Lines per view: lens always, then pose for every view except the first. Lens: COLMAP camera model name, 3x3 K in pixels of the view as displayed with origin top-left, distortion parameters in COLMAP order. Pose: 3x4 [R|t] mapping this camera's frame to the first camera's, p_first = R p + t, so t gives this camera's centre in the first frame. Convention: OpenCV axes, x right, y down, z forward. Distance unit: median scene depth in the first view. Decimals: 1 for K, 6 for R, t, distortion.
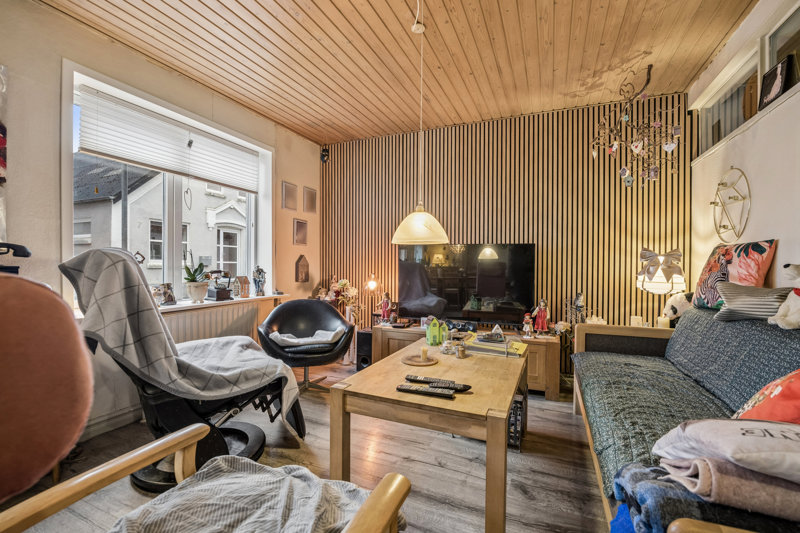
lens RADIAL K [[356.0, 0, 401.9], [0, 356.0, 265.7], [0, 0, 1]] dist [-0.019385, 0.001064]
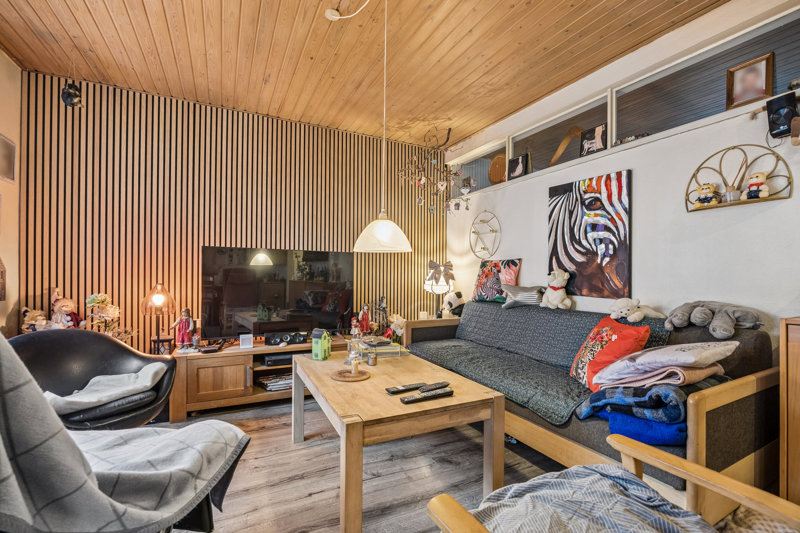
lens RADIAL K [[356.0, 0, 414.8], [0, 356.0, 269.9], [0, 0, 1]] dist [-0.019385, 0.001064]
pose [[0.628057, 0.005831, 0.778145, -0.420433], [-0.004039, 0.999983, -0.004233, -0.006673], [-0.778157, -0.000485, 0.628070, 0.206386]]
